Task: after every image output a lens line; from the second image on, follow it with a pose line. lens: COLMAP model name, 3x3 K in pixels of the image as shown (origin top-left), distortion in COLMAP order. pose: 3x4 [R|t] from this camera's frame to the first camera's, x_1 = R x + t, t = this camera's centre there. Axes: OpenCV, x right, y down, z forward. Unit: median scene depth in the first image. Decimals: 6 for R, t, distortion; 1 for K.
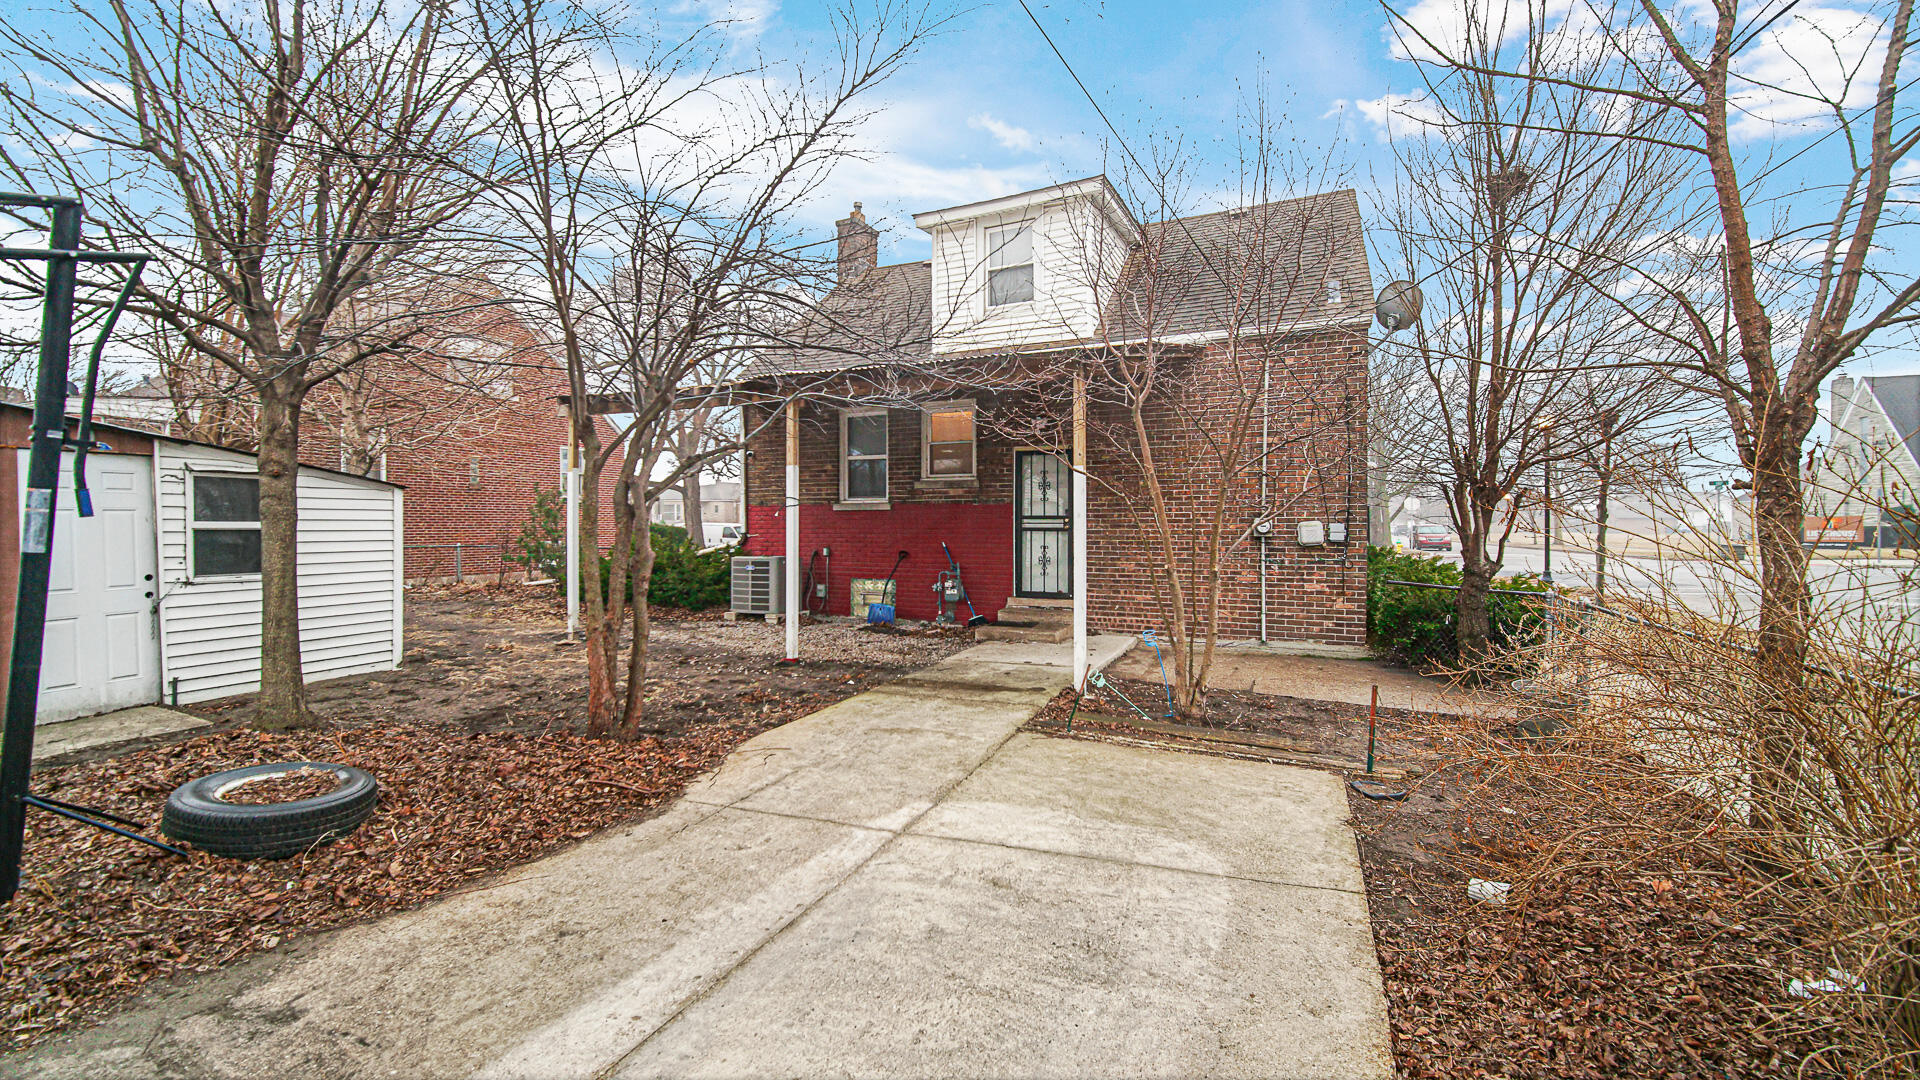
lens RADIAL K [[769.6, 0, 968.0], [0, 769.6, 531.5], [0, 0, 1]] dist [0.002026, -0.000757]
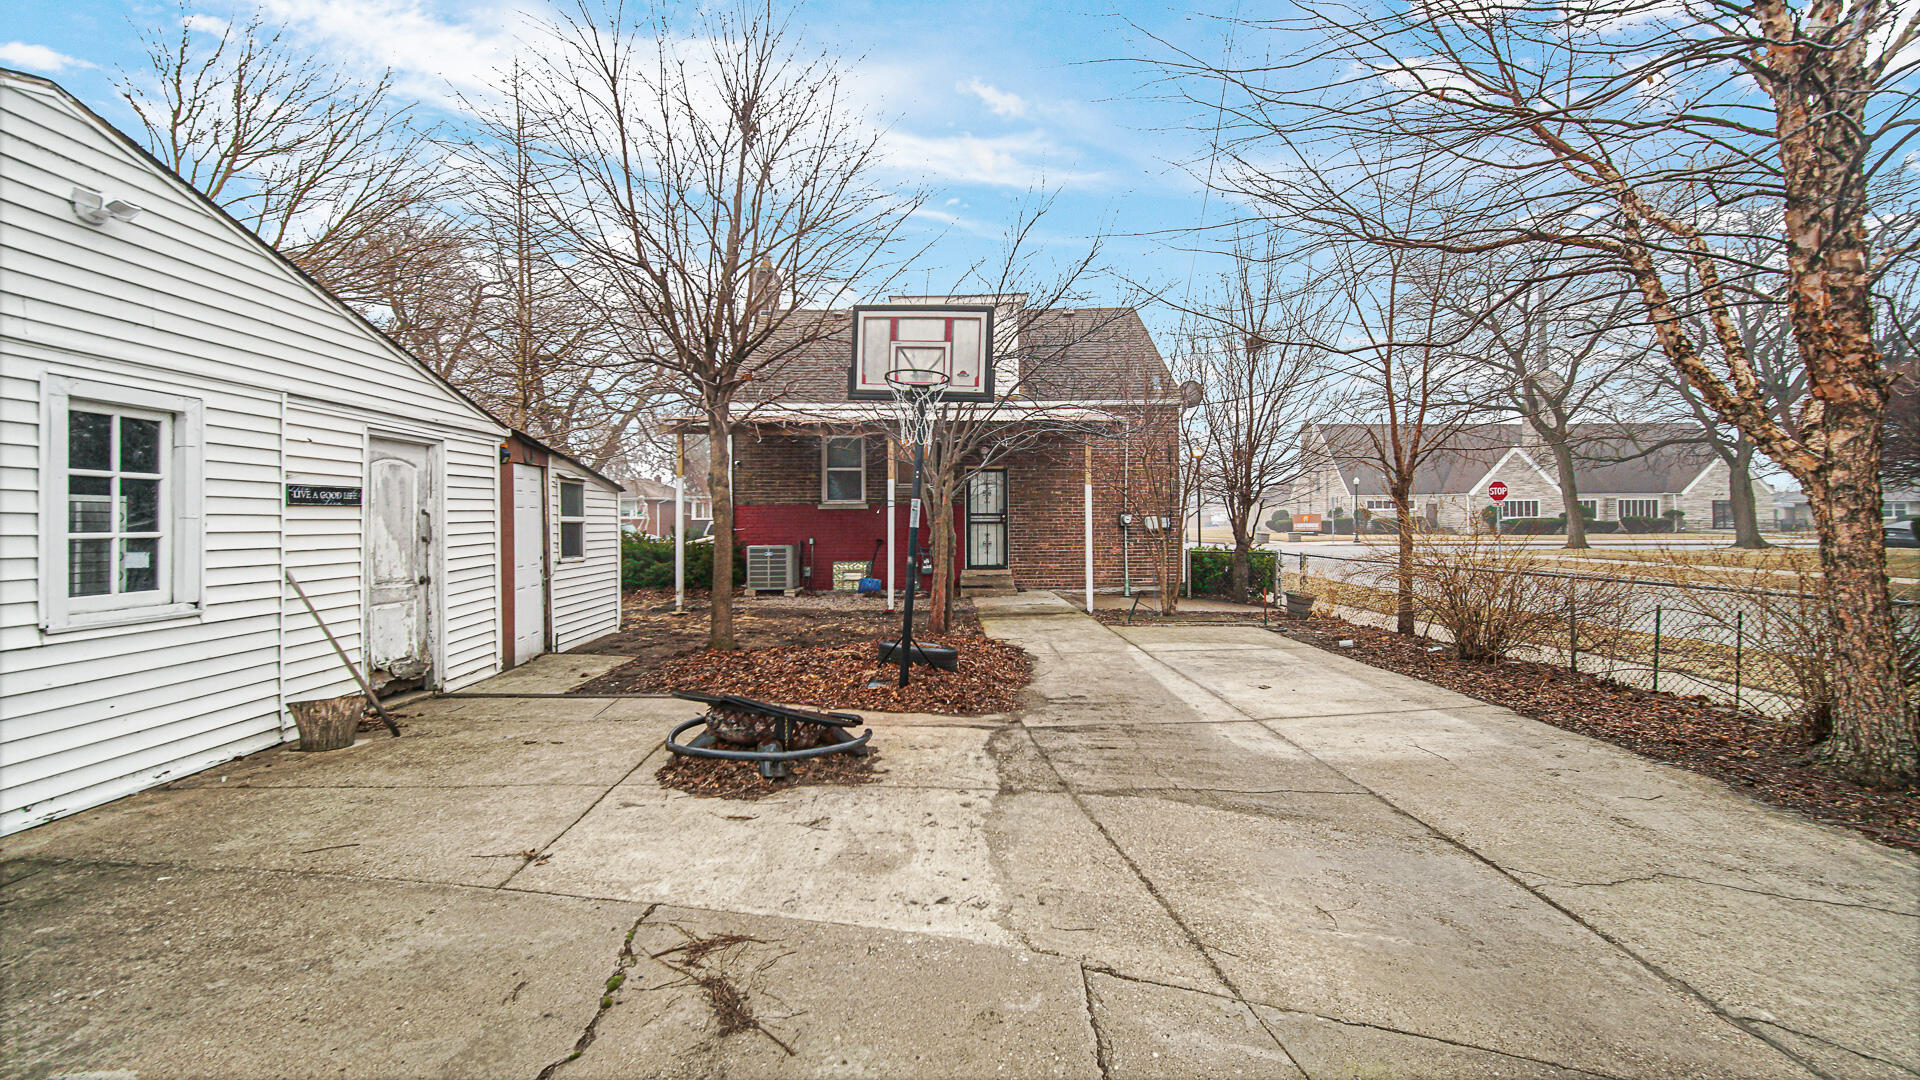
lens RADIAL K [[769.6, 0, 963.1], [0, 769.6, 524.1], [0, 0, 1]] dist [0.002026, -0.000757]
pose [[0.898346, -0.005268, 0.439256, -0.593123], [0.008829, 0.999943, -0.006066, 0.008961], [-0.439199, 0.009327, 0.898341, -0.304265]]
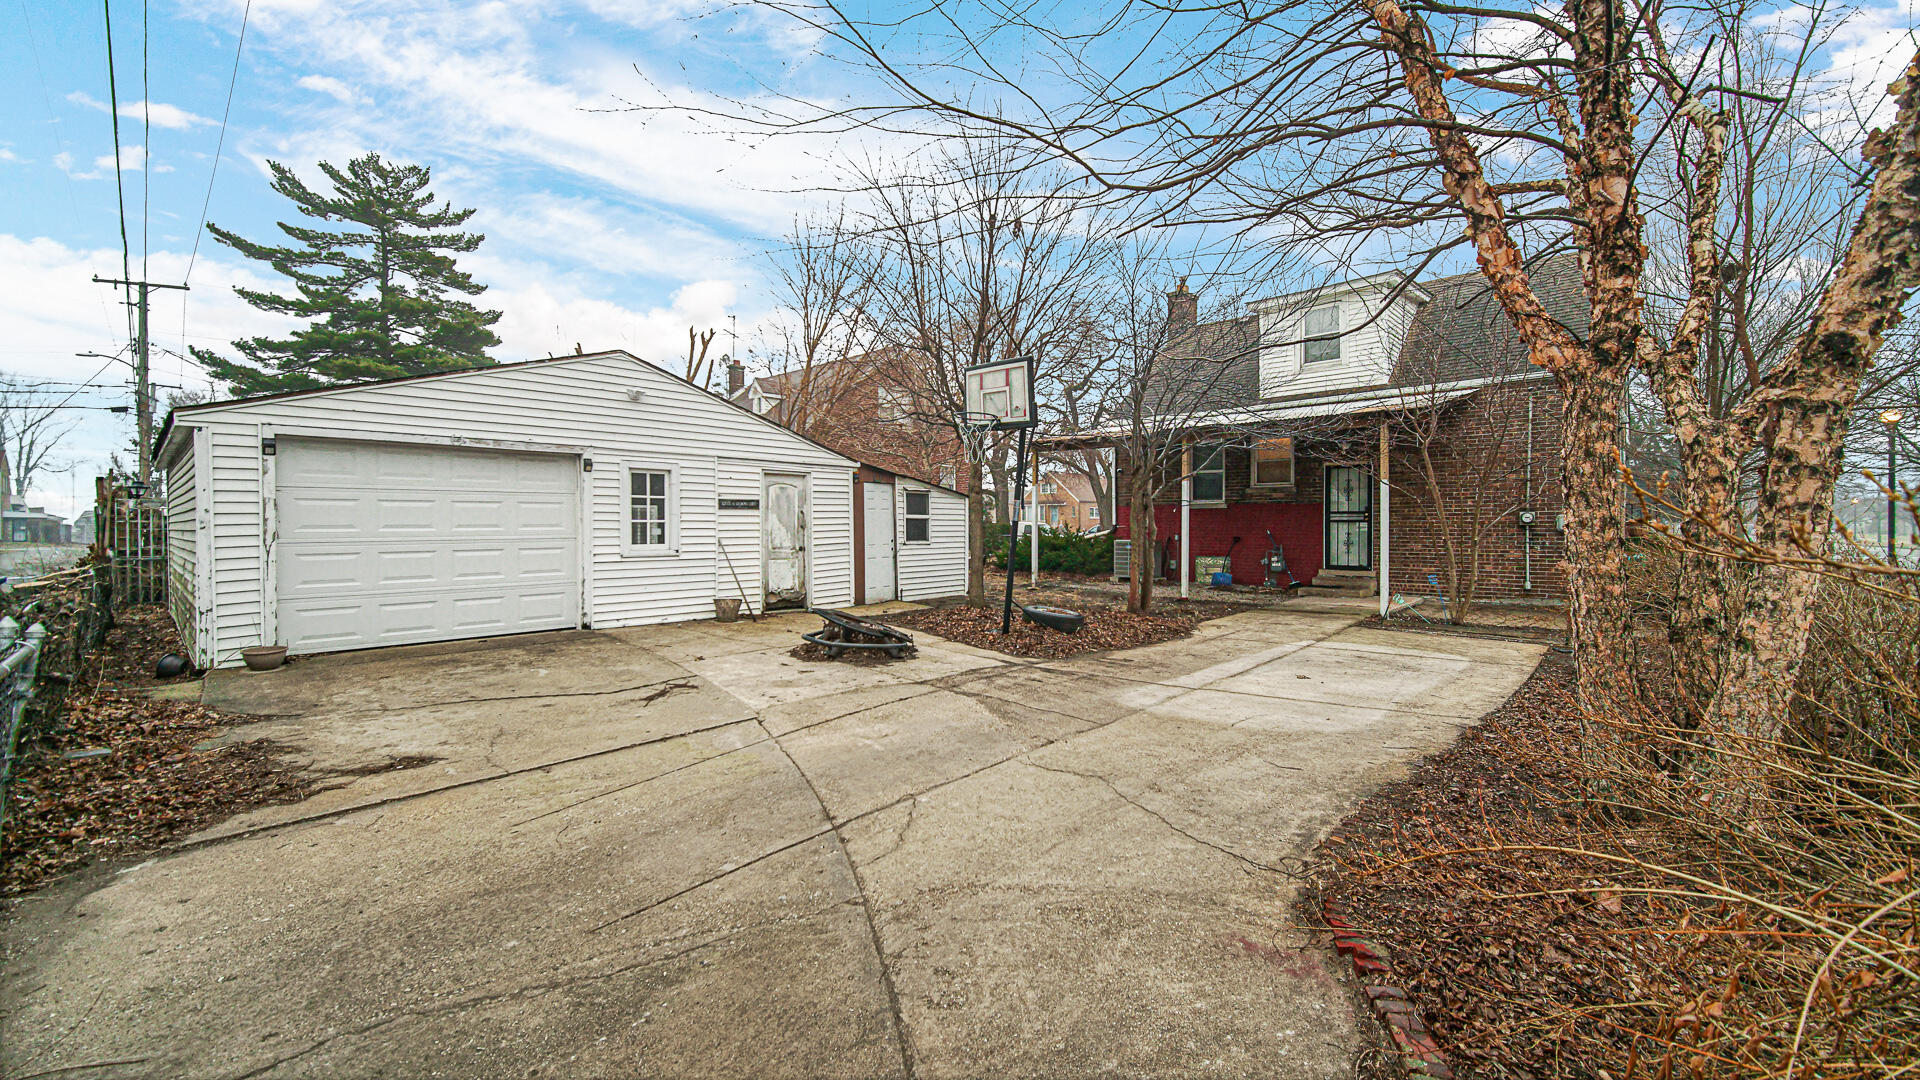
lens RADIAL K [[769.6, 0, 961.6], [0, 769.6, 530.8], [0, 0, 1]] dist [0.002026, -0.000757]
pose [[0.948580, 0.002689, -0.316527, -0.127125], [-0.003710, 0.999990, -0.002622, 0.021878], [0.316516, 0.003661, 0.948580, -0.565403]]
